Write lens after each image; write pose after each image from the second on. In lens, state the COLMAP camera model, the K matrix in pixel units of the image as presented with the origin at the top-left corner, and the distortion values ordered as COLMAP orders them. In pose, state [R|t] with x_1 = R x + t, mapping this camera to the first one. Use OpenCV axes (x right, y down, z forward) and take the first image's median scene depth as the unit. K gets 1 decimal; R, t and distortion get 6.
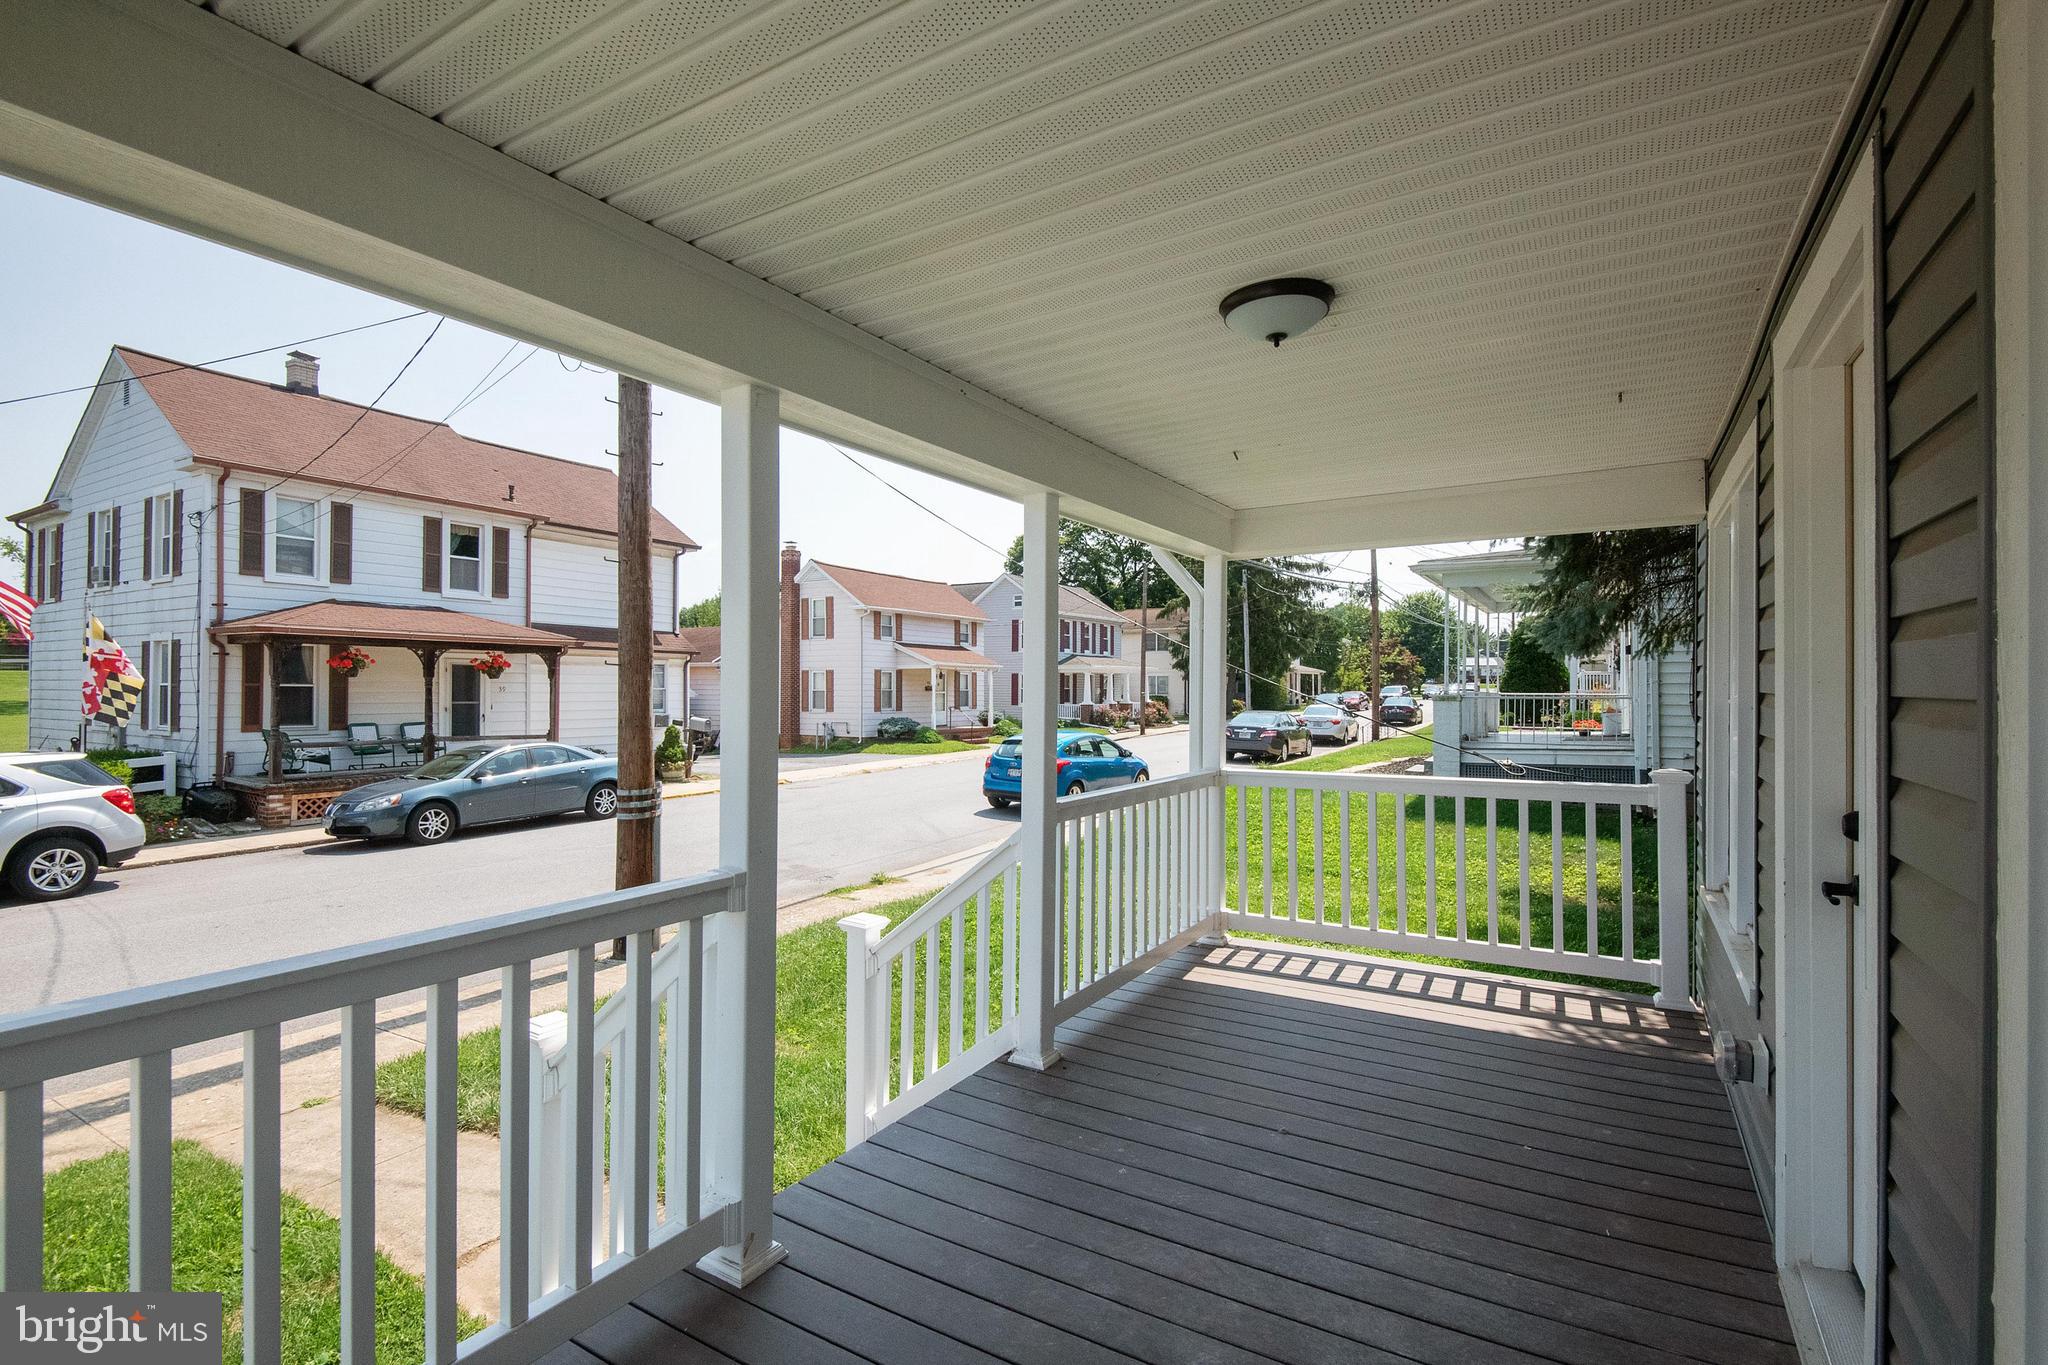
lens RADIAL K [[936.3, 0, 1027.4], [0, 936.3, 684.6], [0, 0, 1]] dist [0.019347, -0.016752]
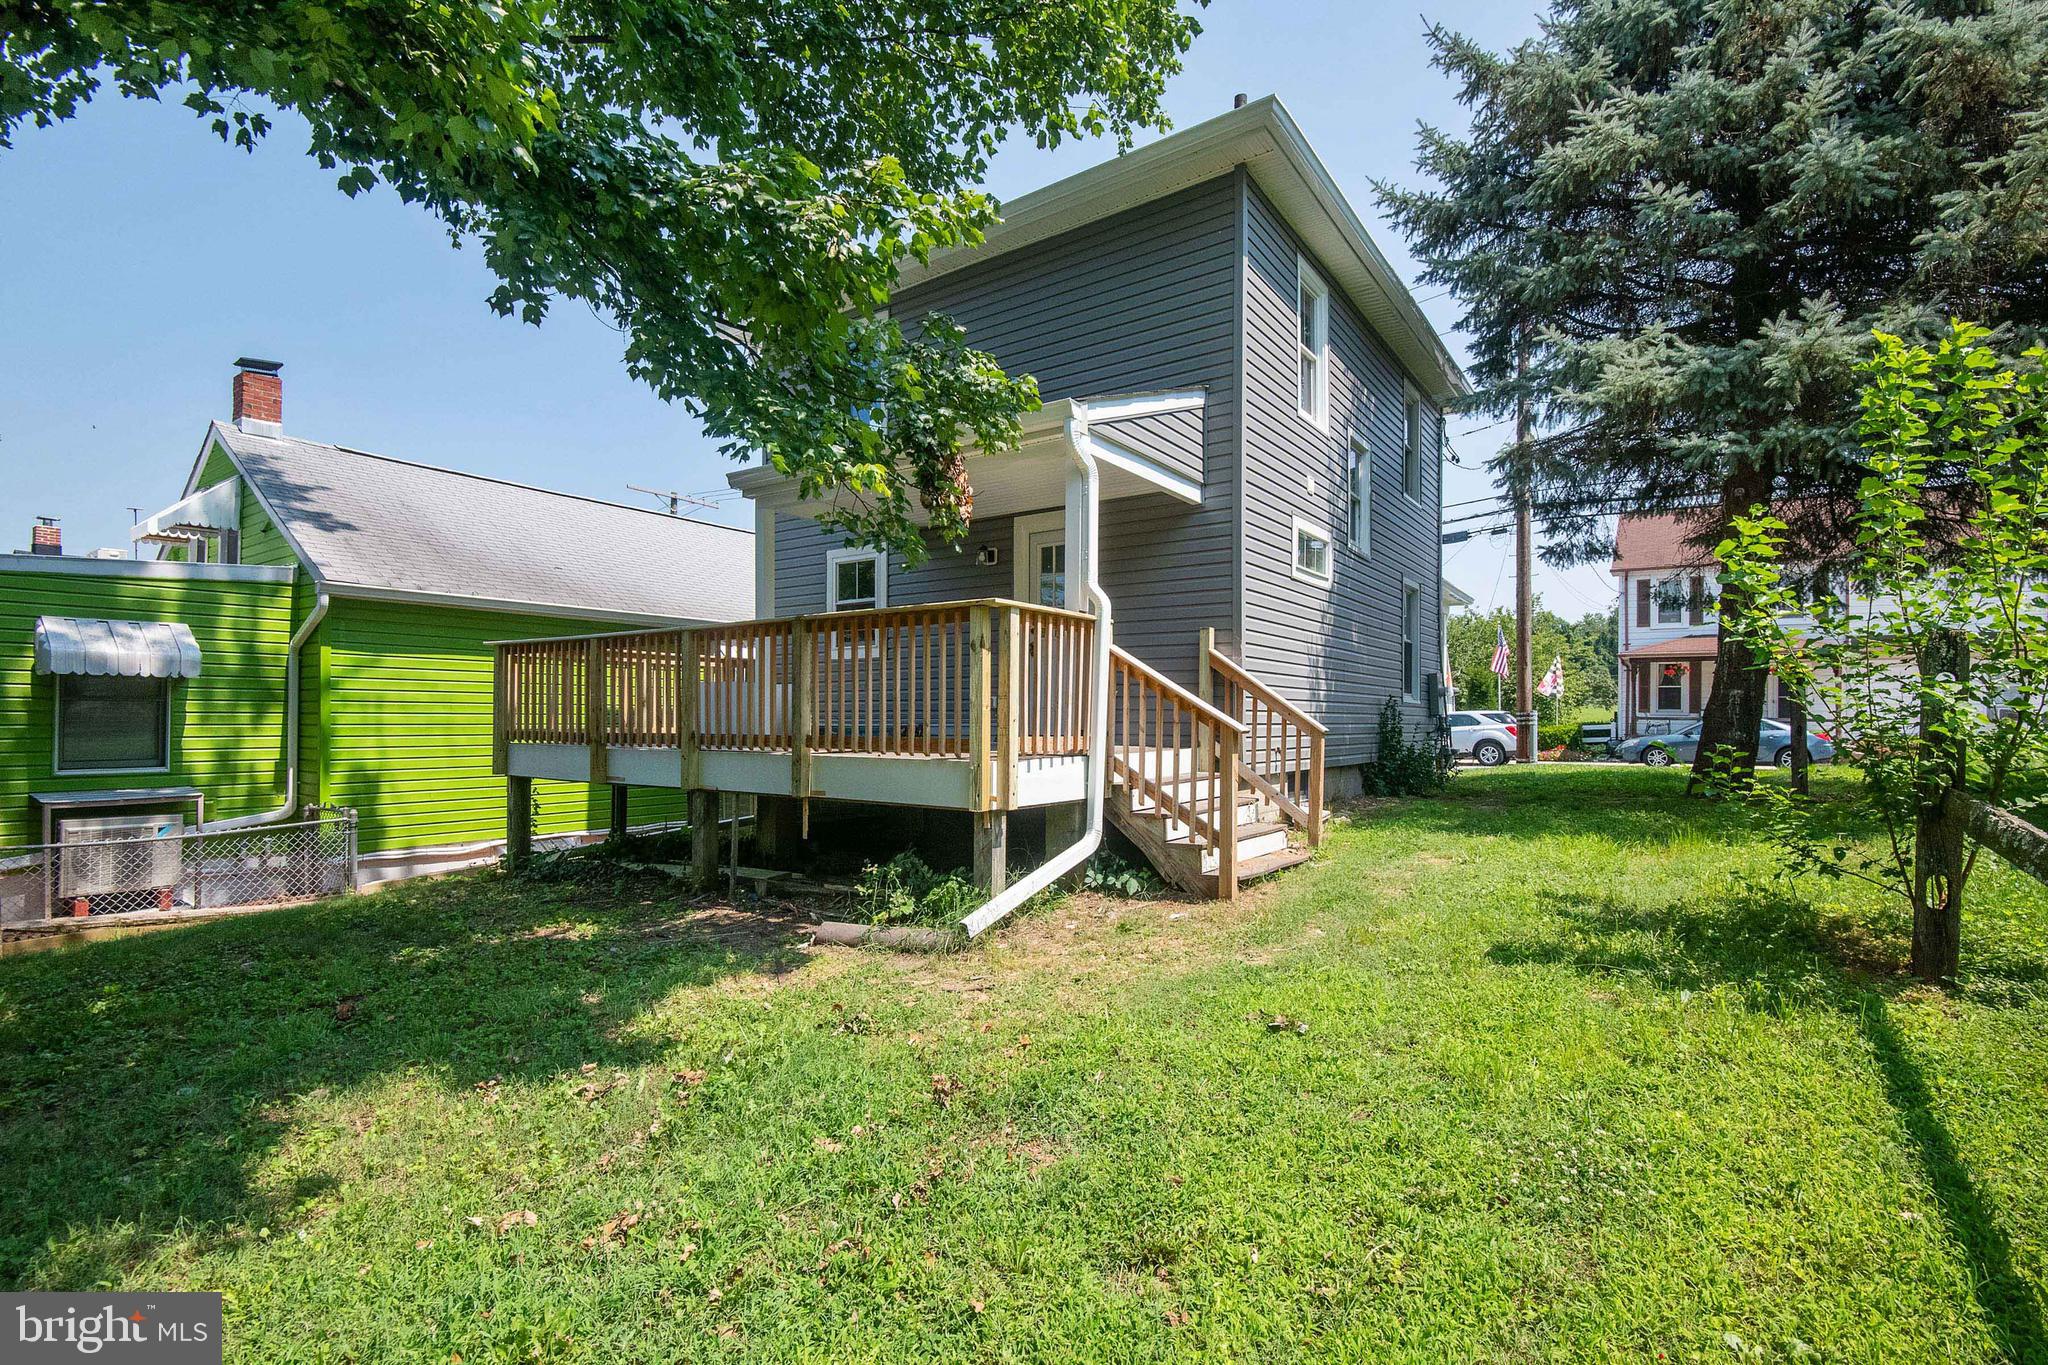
lens RADIAL K [[936.3, 0, 1023.1], [0, 936.3, 696.3], [0, 0, 1]] dist [0.019347, -0.016752]
pose [[-0.078318, -0.013502, -0.996837, 1.340836], [0.000564, 0.999908, -0.013588, 0.053994], [0.996928, -0.001626, -0.078303, -0.081183]]
